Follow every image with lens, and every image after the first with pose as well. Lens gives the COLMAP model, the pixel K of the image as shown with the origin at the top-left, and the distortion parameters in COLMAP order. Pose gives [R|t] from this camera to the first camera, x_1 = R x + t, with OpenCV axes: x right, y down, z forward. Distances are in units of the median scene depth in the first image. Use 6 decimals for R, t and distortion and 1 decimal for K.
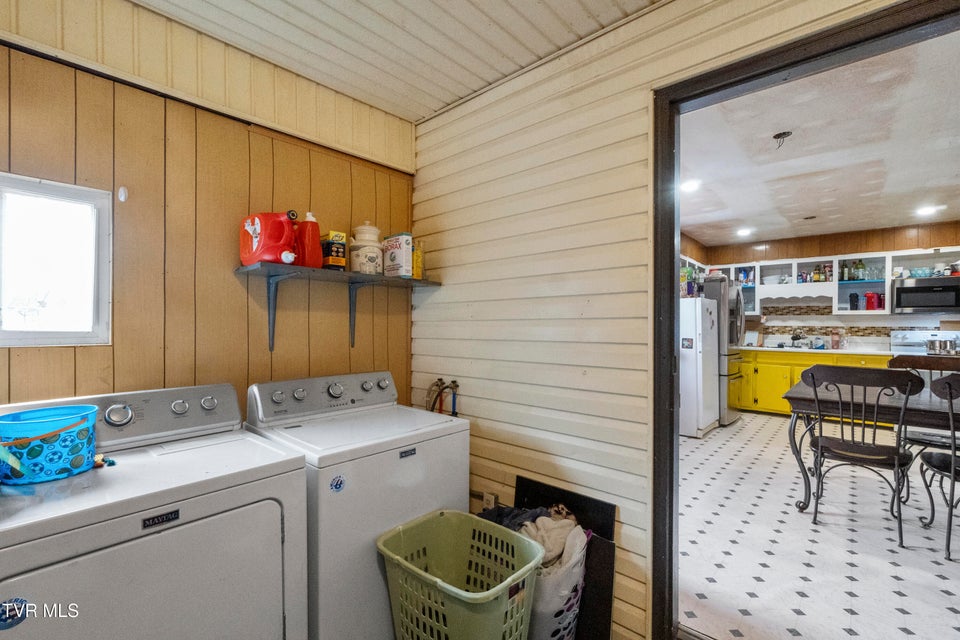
lens RADIAL K [[420.5, 0, 480.2], [0, 420.5, 325.1], [0, 0, 1]] dist [-0.002560, 0.000755]
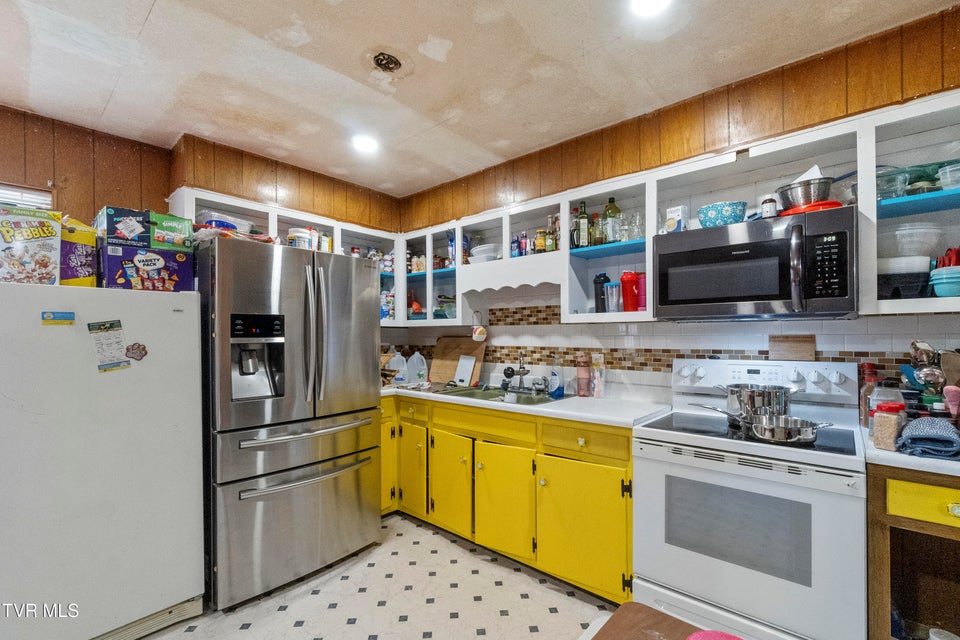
lens RADIAL K [[420.5, 0, 484.1], [0, 420.5, 333.5], [0, 0, 1]] dist [-0.002560, 0.000755]
pose [[0.999940, -0.009457, -0.005532, 0.758945], [0.009421, 0.999934, -0.006545, -0.011398], [0.005593, 0.006493, 0.999963, 0.546982]]
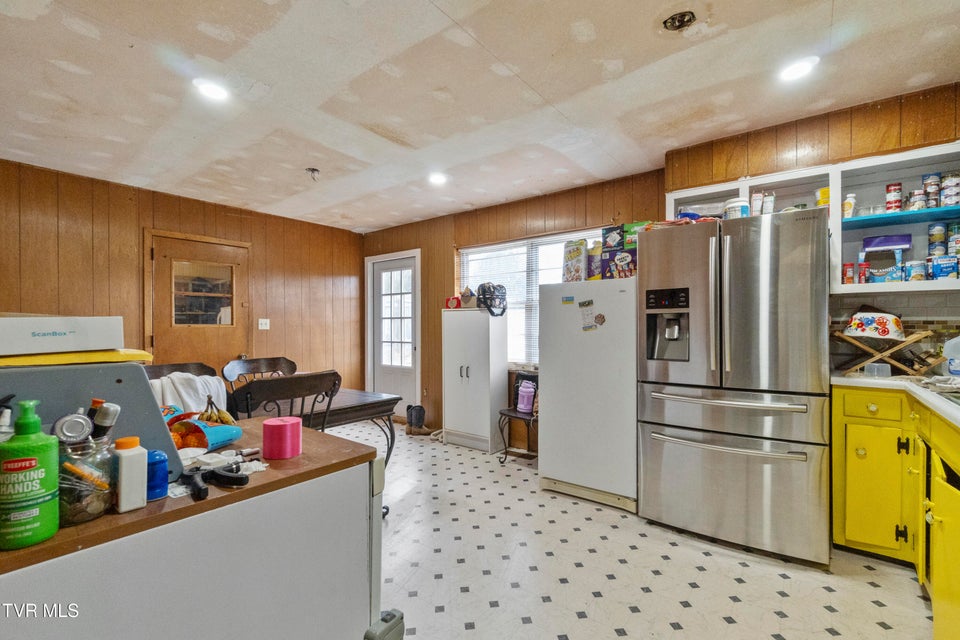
lens RADIAL K [[420.5, 0, 480.2], [0, 420.5, 325.4], [0, 0, 1]] dist [-0.002560, 0.000755]
pose [[0.051420, -0.002152, -0.998675, 0.955308], [0.003429, 0.999992, -0.001978, 0.003346], [0.998671, -0.003323, 0.051427, 0.677849]]
